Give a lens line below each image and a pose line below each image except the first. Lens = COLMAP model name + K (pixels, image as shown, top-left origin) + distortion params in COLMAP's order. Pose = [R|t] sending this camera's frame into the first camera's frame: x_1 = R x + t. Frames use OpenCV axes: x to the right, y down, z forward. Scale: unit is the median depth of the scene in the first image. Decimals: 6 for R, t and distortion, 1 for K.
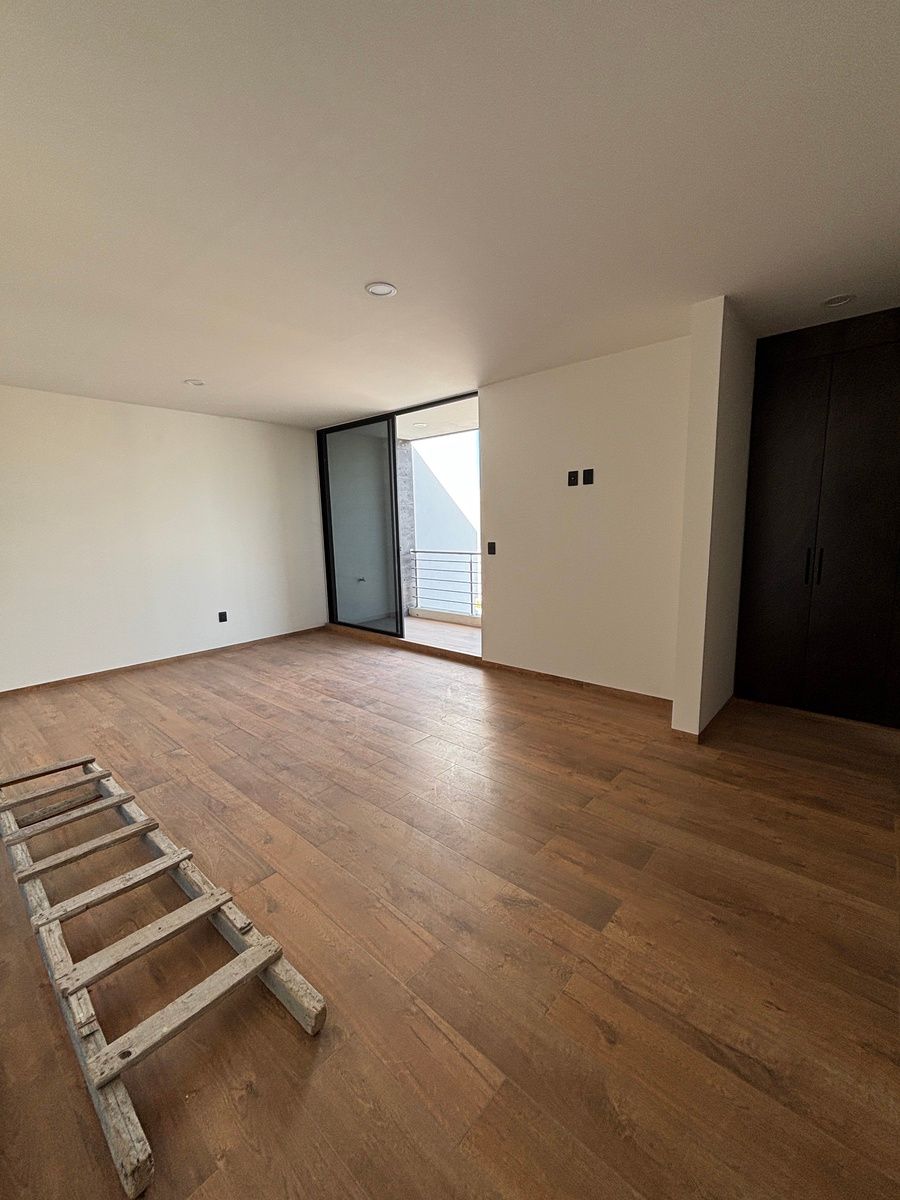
lens RADIAL K [[485.0, 0, 452.0], [0, 485.0, 597.5], [0, 0, 1]] dist [-0.002725, -0.000019]
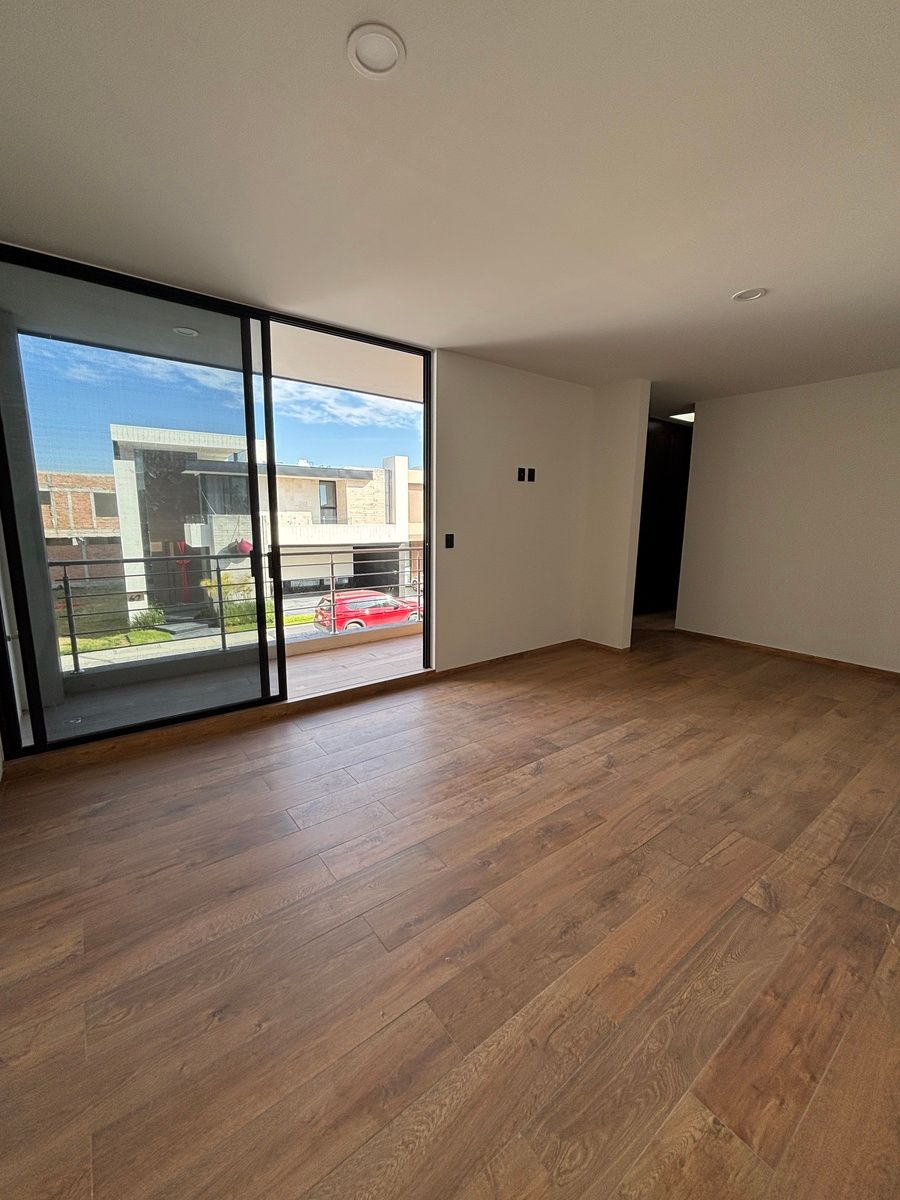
lens RADIAL K [[485.0, 0, 452.0], [0, 485.0, 597.5], [0, 0, 1]] dist [-0.002725, -0.000019]
pose [[0.195192, -0.147797, 0.969565, -0.934793], [0.135694, 0.983142, 0.122548, -0.128774], [-0.971333, 0.107644, 0.211956, 0.973616]]
